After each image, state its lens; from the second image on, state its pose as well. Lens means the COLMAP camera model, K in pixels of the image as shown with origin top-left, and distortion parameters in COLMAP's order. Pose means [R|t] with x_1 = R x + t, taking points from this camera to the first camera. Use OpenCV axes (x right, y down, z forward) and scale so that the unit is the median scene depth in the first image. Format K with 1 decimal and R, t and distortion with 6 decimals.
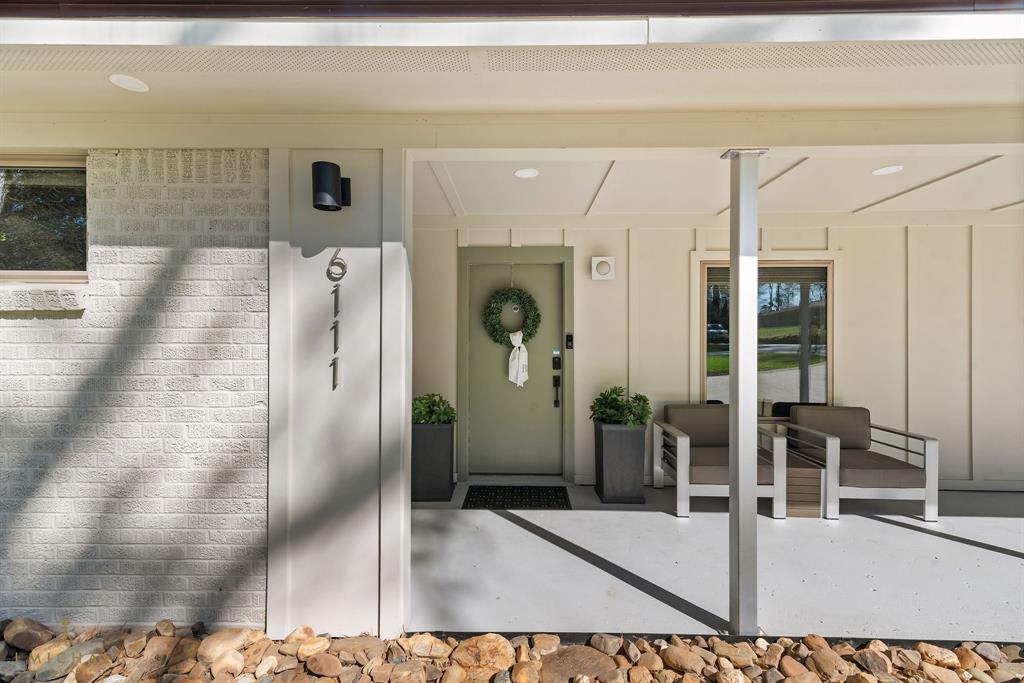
lens RADIAL K [[460.4, 0, 512.0], [0, 460.4, 341.5], [0, 0, 1]] dist [0.001197, 0.000243]
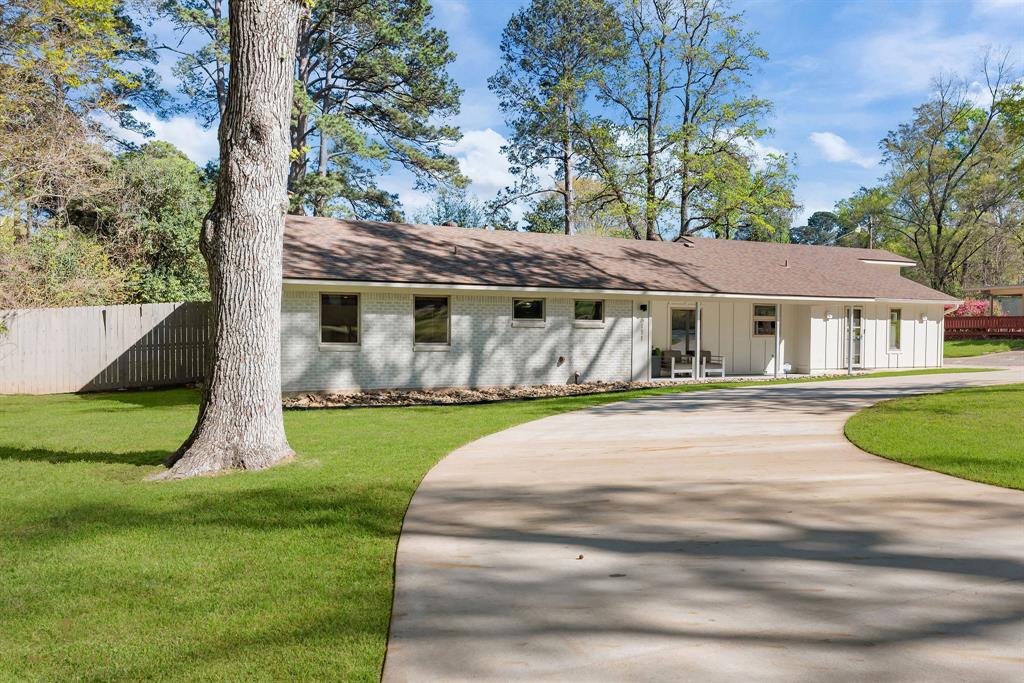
lens RADIAL K [[849.8, 0, 512.0], [0, 849.8, 341.5], [0, 0, 1]] dist [0.001883, 0.000356]
pose [[0.898499, -0.003235, 0.438964, -3.657127], [-0.013460, 0.999300, 0.034915, -0.143473], [-0.438770, -0.037280, 0.897826, -4.414171]]
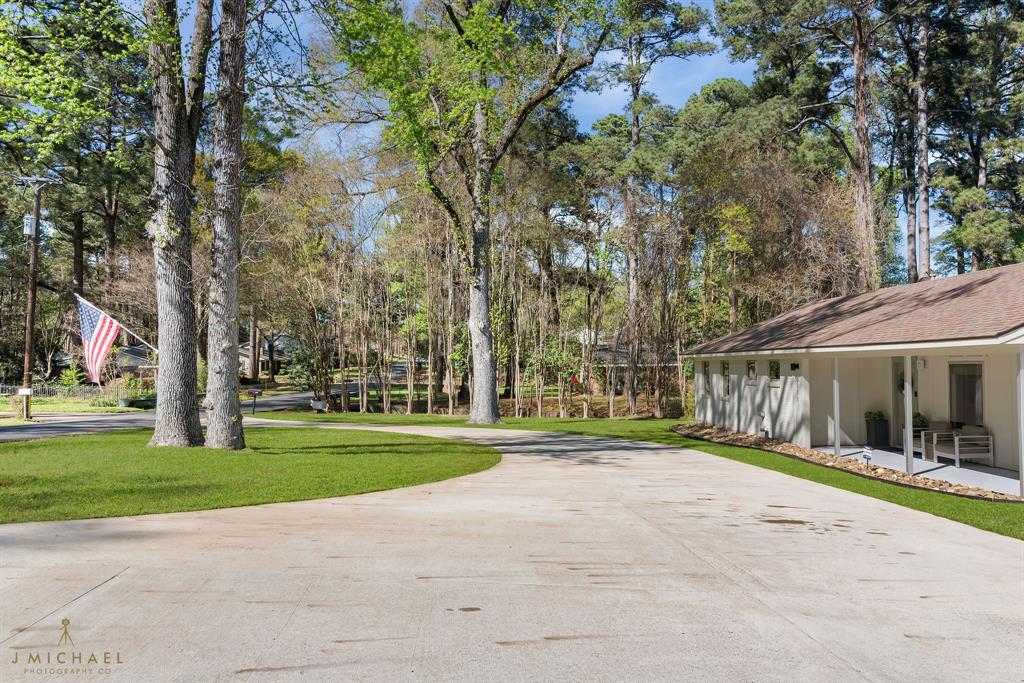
lens RADIAL K [[742.2, 0, 513.4], [0, 742.2, 374.5], [0, 0, 1]] dist [-0.000587, 0.000264]
pose [[0.049774, 0.003159, -0.998756, 4.550271], [0.028373, 0.999587, 0.004576, -0.206614], [0.998357, -0.028565, 0.049664, -1.541518]]
